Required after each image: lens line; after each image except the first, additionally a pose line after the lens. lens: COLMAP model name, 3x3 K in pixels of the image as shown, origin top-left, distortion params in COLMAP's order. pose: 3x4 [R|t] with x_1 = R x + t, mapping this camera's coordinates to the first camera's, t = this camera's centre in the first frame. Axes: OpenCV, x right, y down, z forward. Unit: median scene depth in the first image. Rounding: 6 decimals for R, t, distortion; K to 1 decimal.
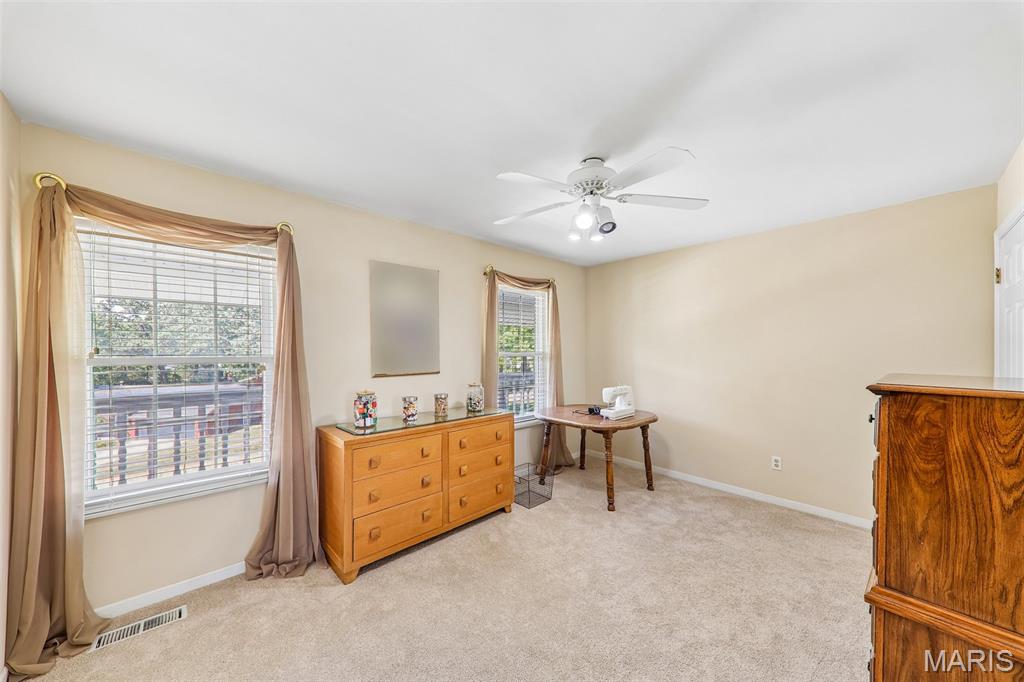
lens RADIAL K [[356.3, 0, 512.0], [0, 356.3, 341.0], [0, 0, 1]] dist [0.001231, 0.000035]
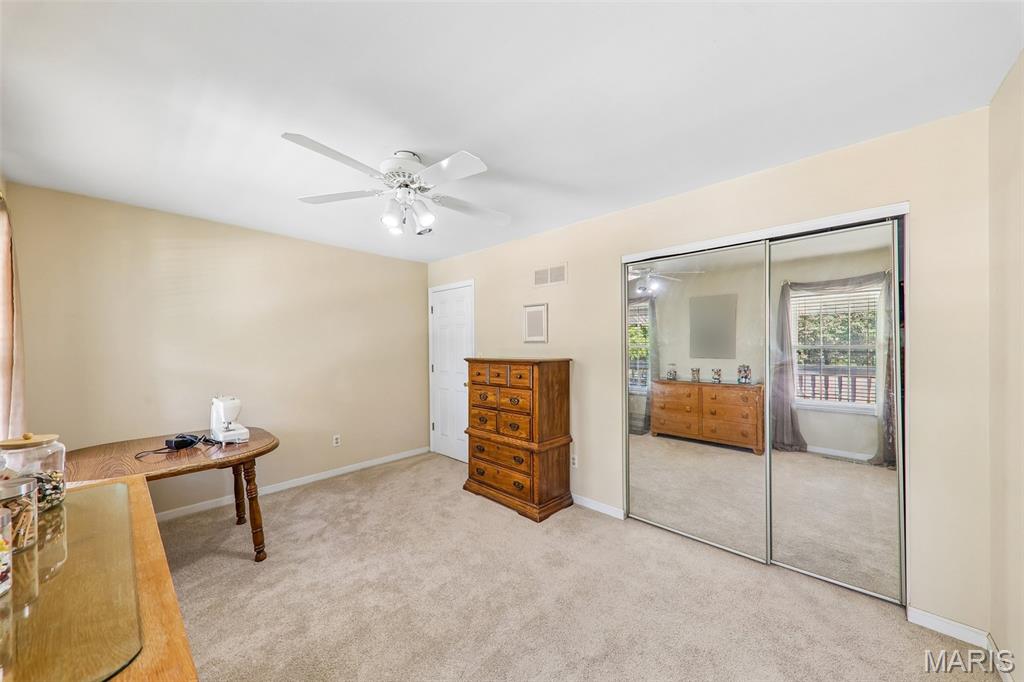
lens RADIAL K [[348.4, 0, 512.0], [0, 348.4, 341.0], [0, 0, 1]] dist [-0.000339, -0.000015]
pose [[-0.074727, 0.012604, 0.997124, -0.520017], [-0.014397, 0.999802, -0.013716, 0.015414], [-0.997100, -0.015380, -0.074531, 0.549484]]
